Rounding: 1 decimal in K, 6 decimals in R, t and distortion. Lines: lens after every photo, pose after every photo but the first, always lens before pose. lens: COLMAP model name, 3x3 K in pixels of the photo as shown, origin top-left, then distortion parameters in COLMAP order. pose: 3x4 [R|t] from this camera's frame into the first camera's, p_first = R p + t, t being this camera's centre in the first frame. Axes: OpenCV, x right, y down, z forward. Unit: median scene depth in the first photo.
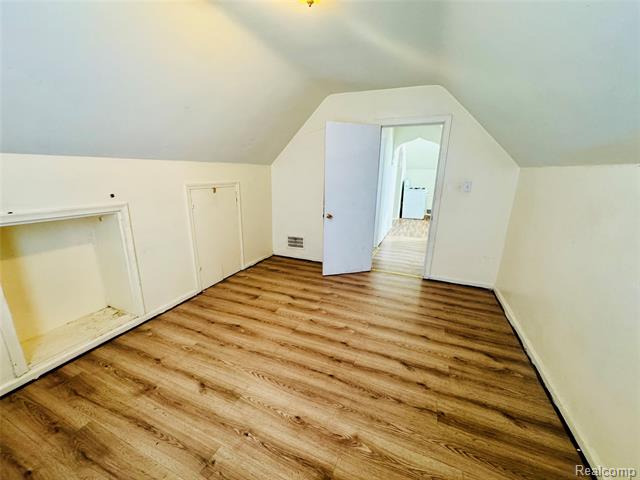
lens RADIAL K [[255.1, 0, 325.7], [0, 255.1, 232.0], [0, 0, 1]] dist [0.002420, -0.000138]
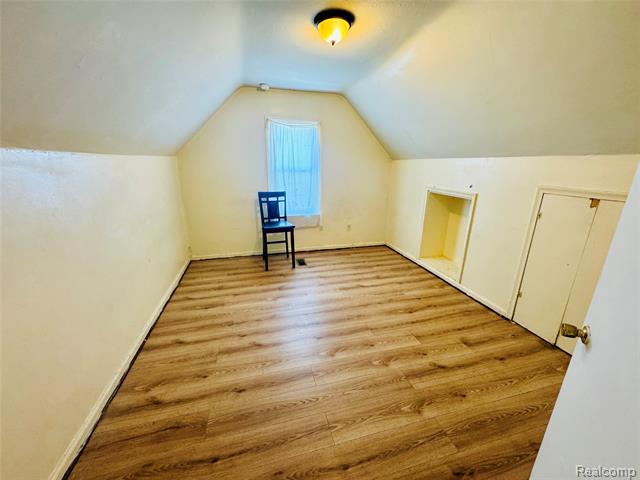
lens RADIAL K [[255.1, 0, 321.9], [0, 255.1, 238.5], [0, 0, 1]] dist [0.002420, -0.000138]
pose [[-0.798547, 0.150131, -0.582909, 0.758098], [-0.159380, 0.881097, 0.445272, -0.462043], [0.580448, 0.448475, -0.679669, 1.948263]]
